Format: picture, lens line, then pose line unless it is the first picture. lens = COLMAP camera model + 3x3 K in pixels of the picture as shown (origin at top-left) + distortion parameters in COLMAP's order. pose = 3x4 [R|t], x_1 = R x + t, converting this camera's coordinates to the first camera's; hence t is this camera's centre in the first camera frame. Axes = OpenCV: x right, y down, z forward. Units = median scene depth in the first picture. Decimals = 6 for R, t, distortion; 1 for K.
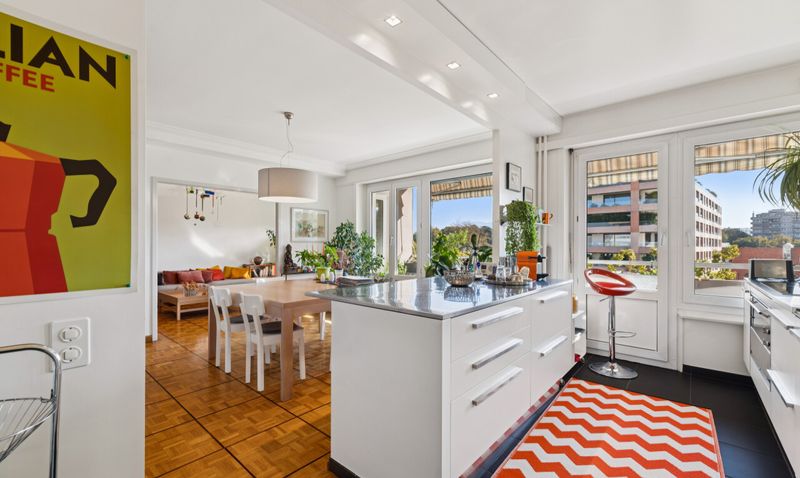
lens RADIAL K [[340.0, 0, 399.6], [0, 340.0, 246.3], [0, 0, 1]] dist [-0.001501, -0.000277]
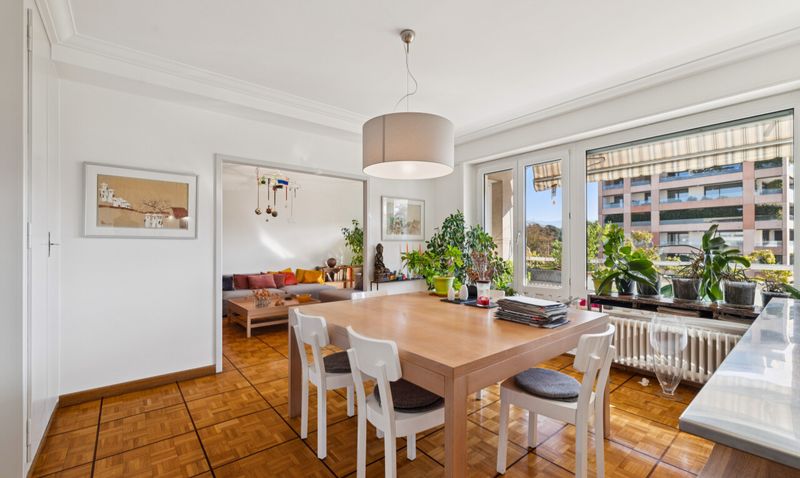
lens RADIAL K [[340.0, 0, 399.6], [0, 340.0, 246.3], [0, 0, 1]] dist [-0.001501, -0.000277]
pose [[0.986680, -0.001514, -0.162666, -0.135285], [0.001356, 0.999998, -0.001083, 0.001128], [0.162668, 0.000848, 0.986681, 0.214004]]
